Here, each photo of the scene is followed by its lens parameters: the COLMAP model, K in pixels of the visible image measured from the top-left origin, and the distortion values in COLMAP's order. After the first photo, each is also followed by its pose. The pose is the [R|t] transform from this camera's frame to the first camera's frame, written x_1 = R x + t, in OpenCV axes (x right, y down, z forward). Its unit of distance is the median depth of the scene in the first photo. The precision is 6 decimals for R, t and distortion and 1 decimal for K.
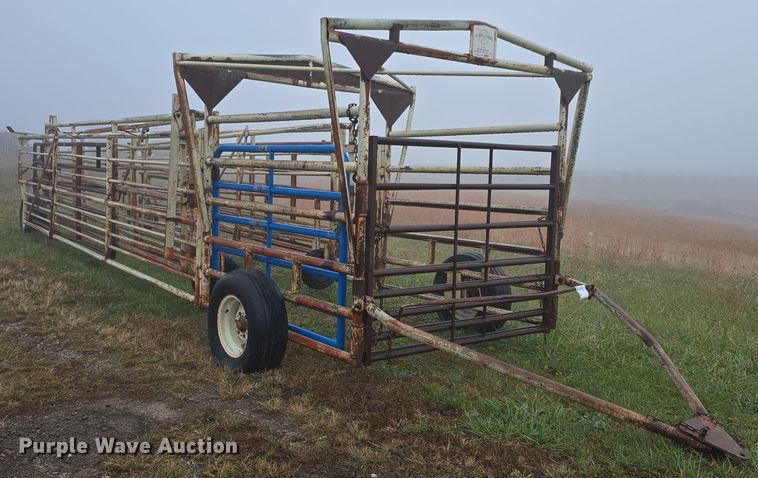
lens RADIAL K [[668.5, 0, 352.3], [0, 668.5, 260.6], [0, 0, 1]] dist [0.063505, -0.008186]
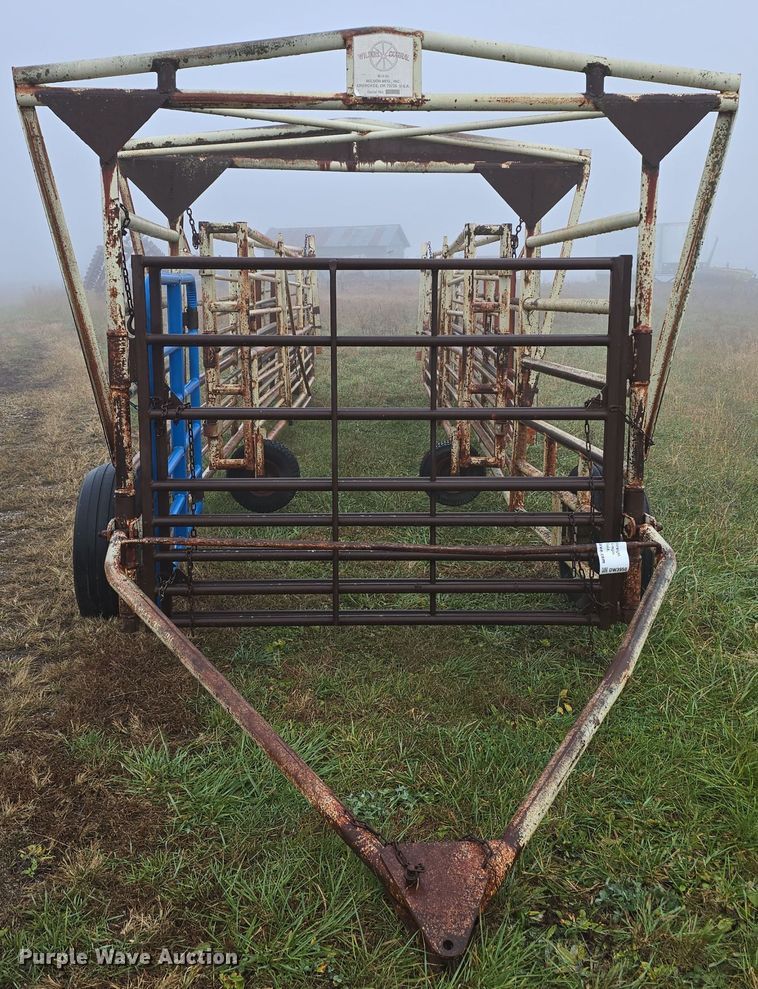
lens RADIAL K [[1056.7, 0, 379.0], [0, 1056.7, 494.5], [0, 0, 1]] dist [-0.005477, 0.191400]
pose [[0.828098, 0.082758, -0.554441, 0.593249], [-0.058050, 0.996385, 0.062023, -0.036181], [0.557570, -0.019175, 0.829909, 0.264370]]
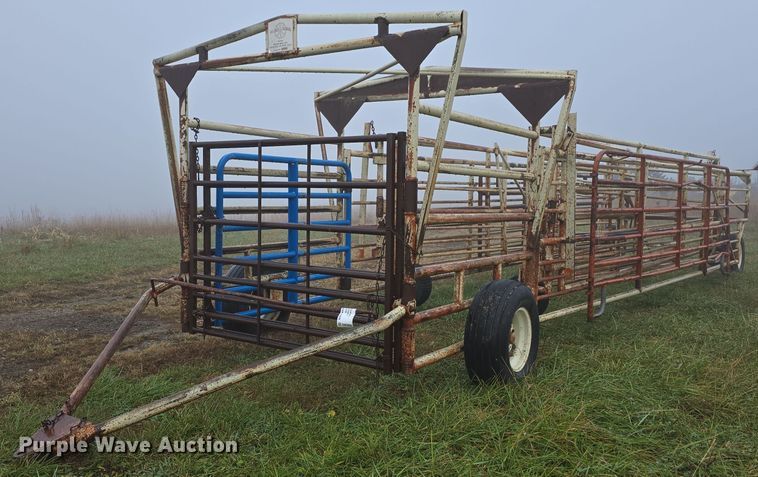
lens RADIAL K [[668.5, 0, 352.3], [0, 668.5, 260.1], [0, 0, 1]] dist [0.063505, -0.008186]
pose [[0.293693, 0.072179, -0.953171, 1.023747], [-0.141476, 0.989446, 0.031334, -0.043059], [0.945372, 0.125648, 0.300805, 0.738731]]
